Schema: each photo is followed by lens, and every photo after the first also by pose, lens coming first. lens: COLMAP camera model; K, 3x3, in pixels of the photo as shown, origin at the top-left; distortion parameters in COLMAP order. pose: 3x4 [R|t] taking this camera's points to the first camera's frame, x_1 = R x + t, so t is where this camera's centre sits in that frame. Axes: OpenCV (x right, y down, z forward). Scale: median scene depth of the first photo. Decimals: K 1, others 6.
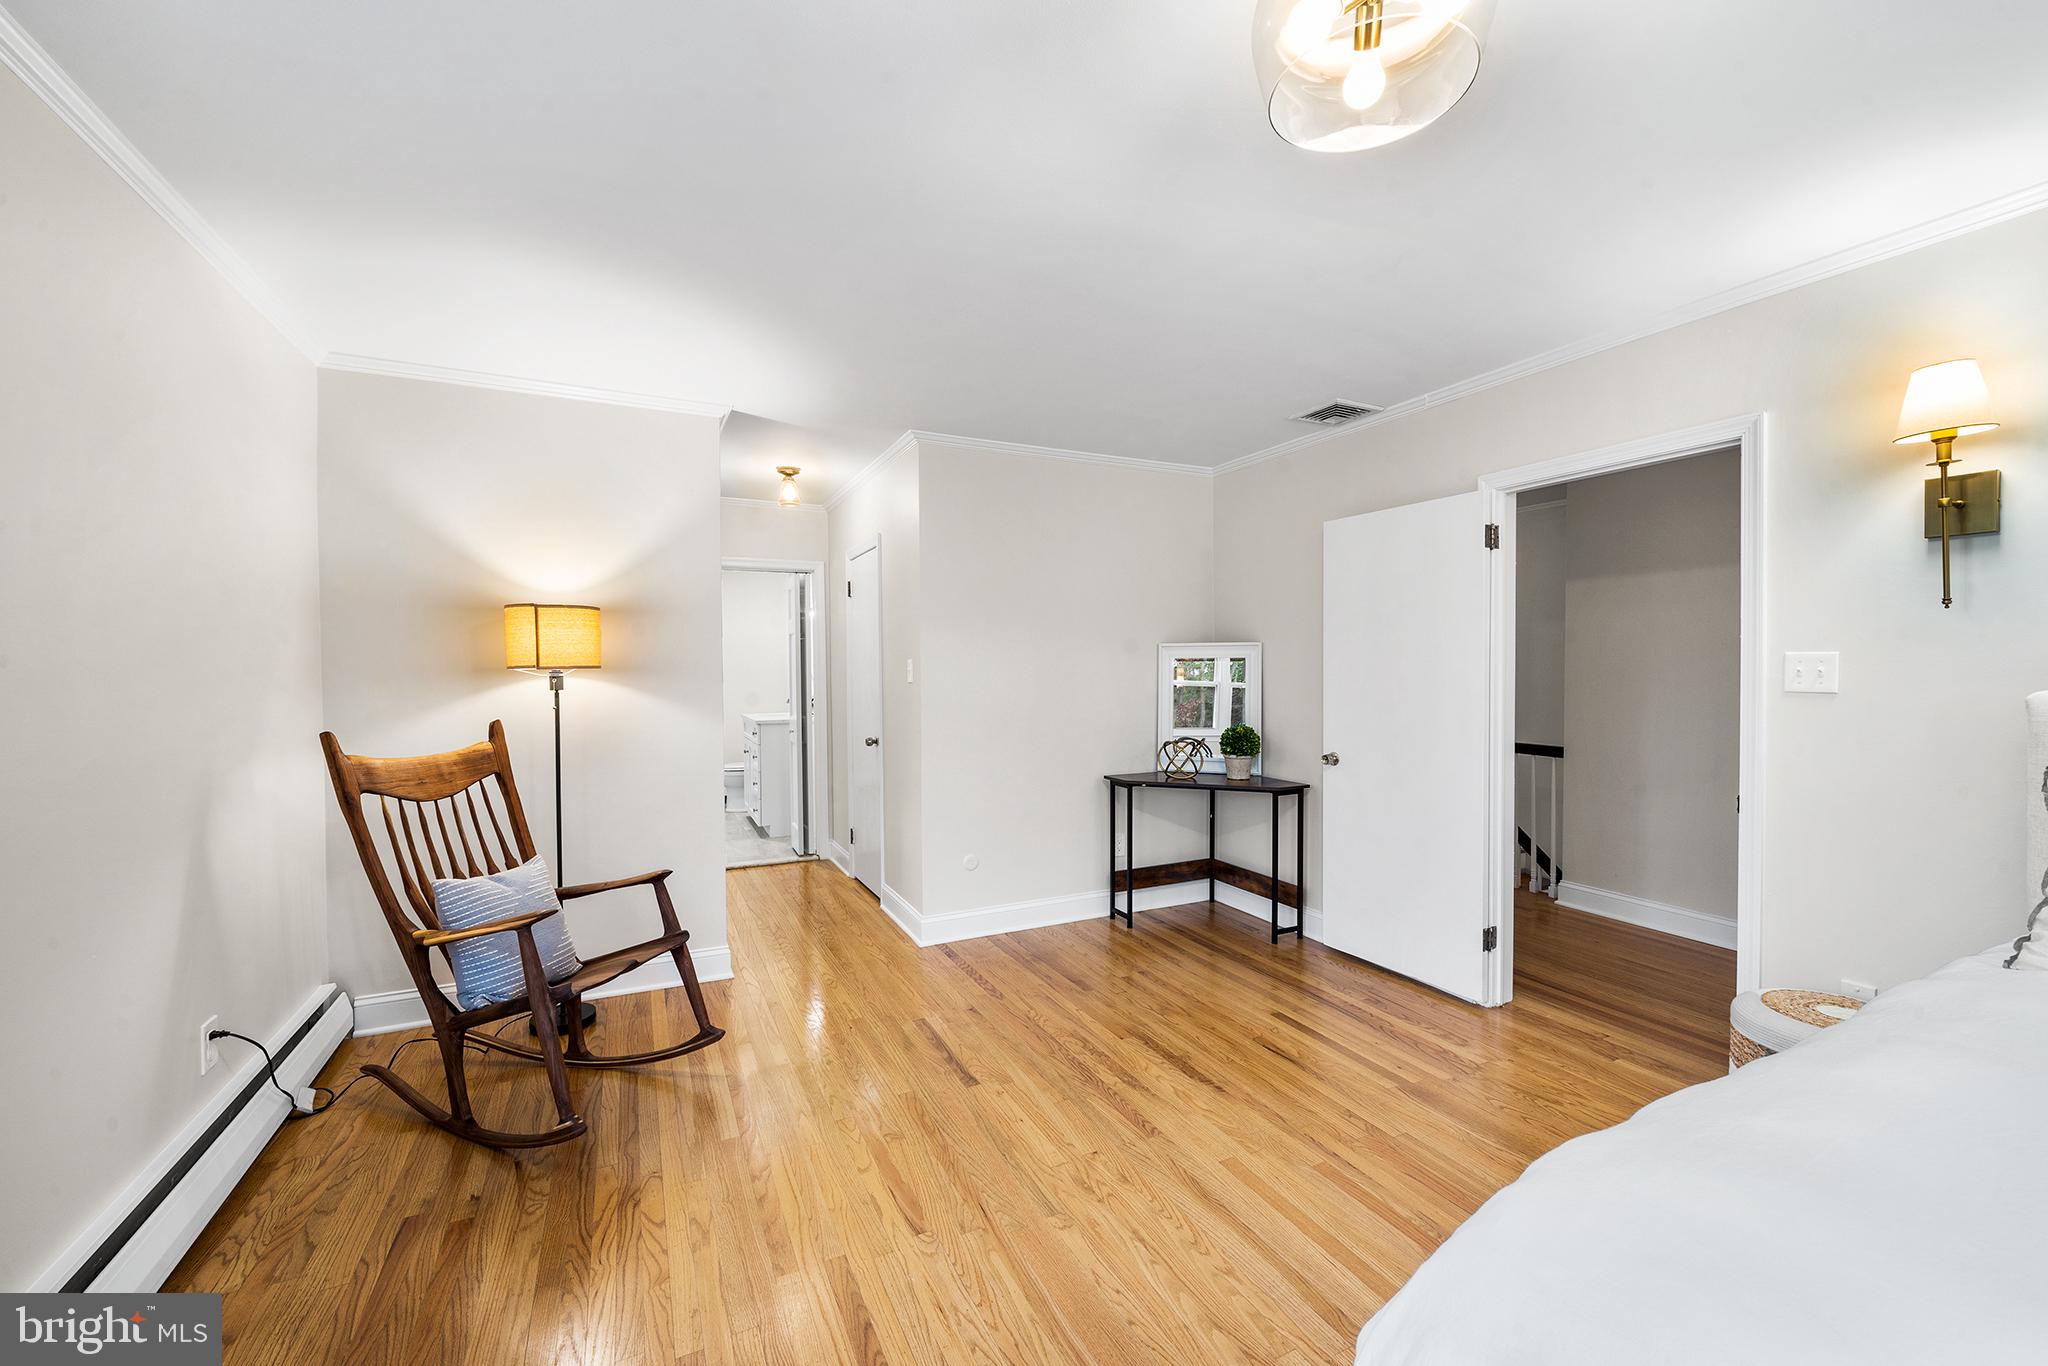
lens RADIAL K [[806.1, 0, 1020.0], [0, 806.1, 689.0], [0, 0, 1]] dist [0.001224, 0.000010]
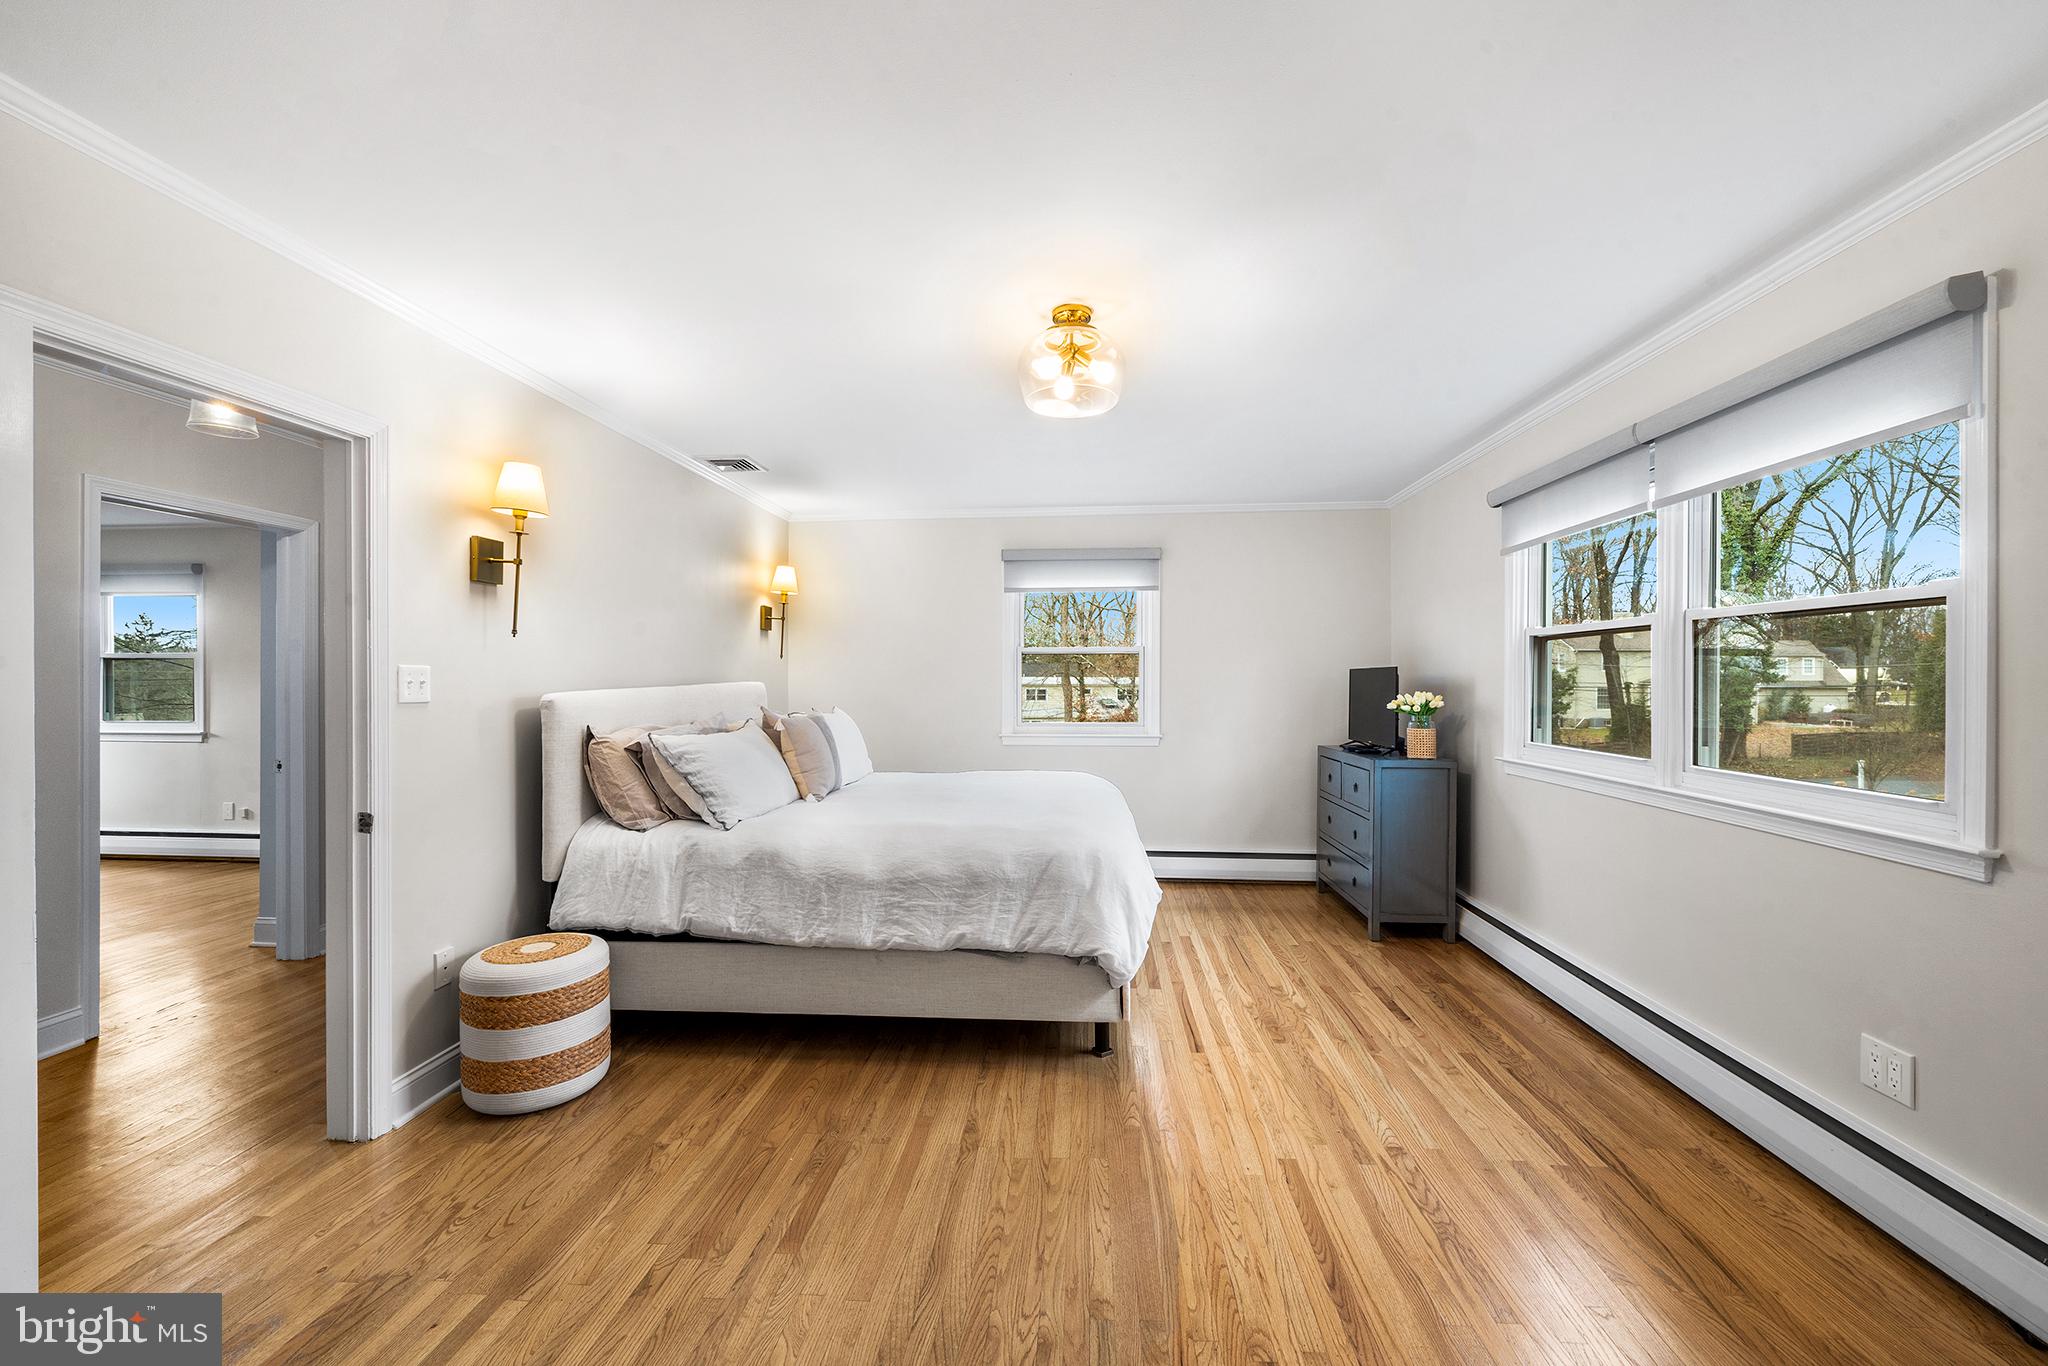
lens RADIAL K [[807.9, 0, 1028.8], [0, 807.9, 679.7], [0, 0, 1]] dist [0.000639, 0.000041]
pose [[-0.863954, 0.003840, 0.503556, -0.300044], [0.016926, 0.999627, 0.021417, -0.039149], [-0.503286, 0.027027, -0.863697, 1.644991]]
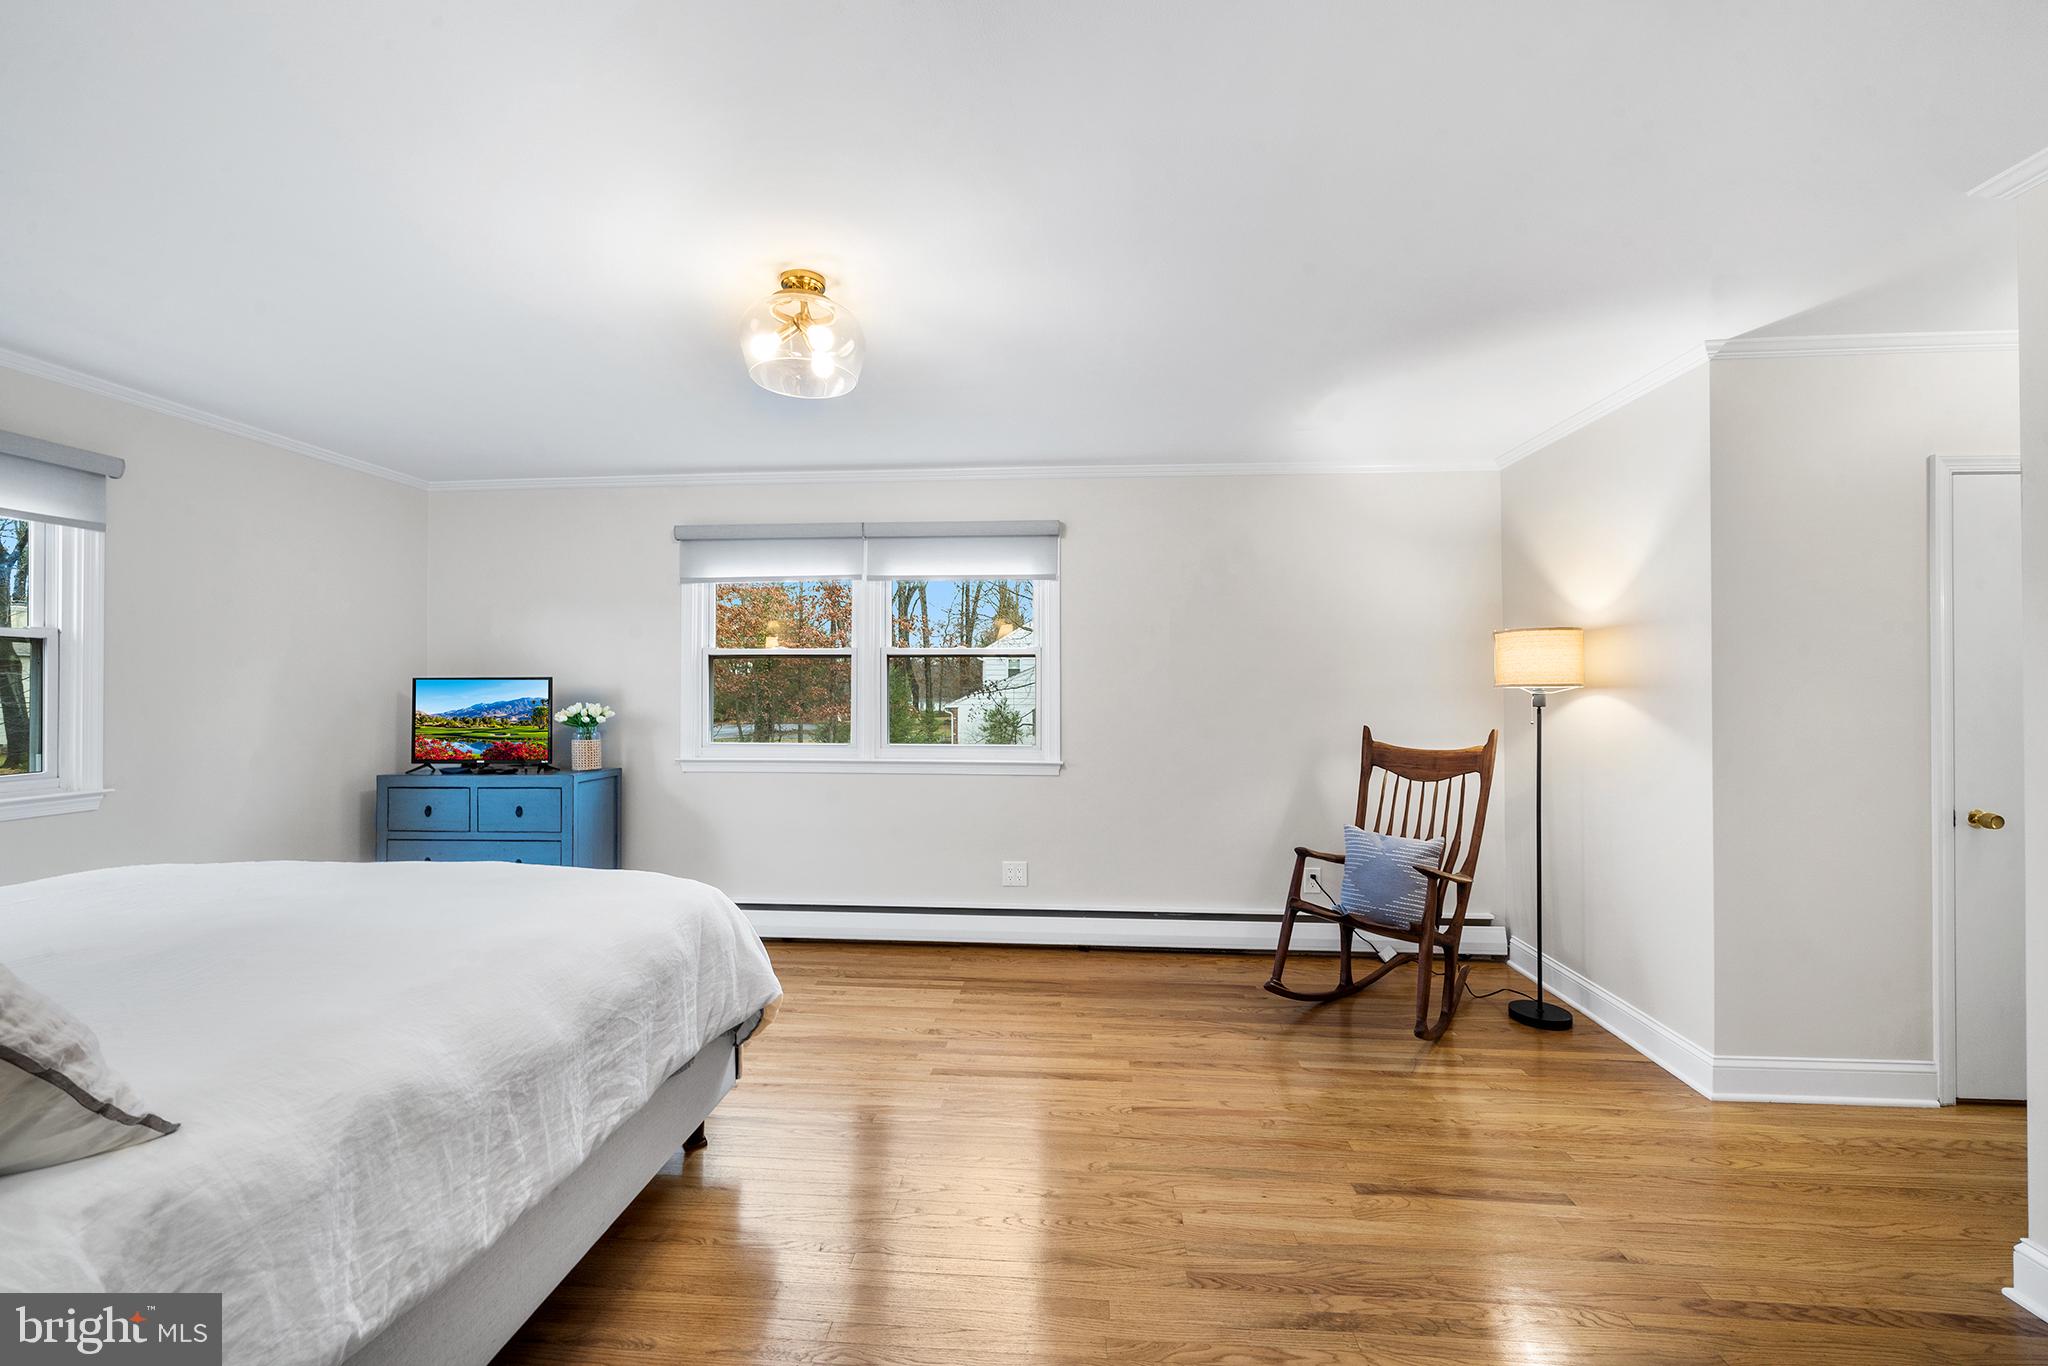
lens RADIAL K [[806.1, 0, 1020.0], [0, 806.1, 689.0], [0, 0, 1]] dist [0.001224, 0.000010]
pose [[-0.513427, 0.000555, -0.858133, 1.013350], [-0.019897, 0.999723, 0.012551, -0.031051], [0.857903, 0.023518, -0.513274, 1.366166]]
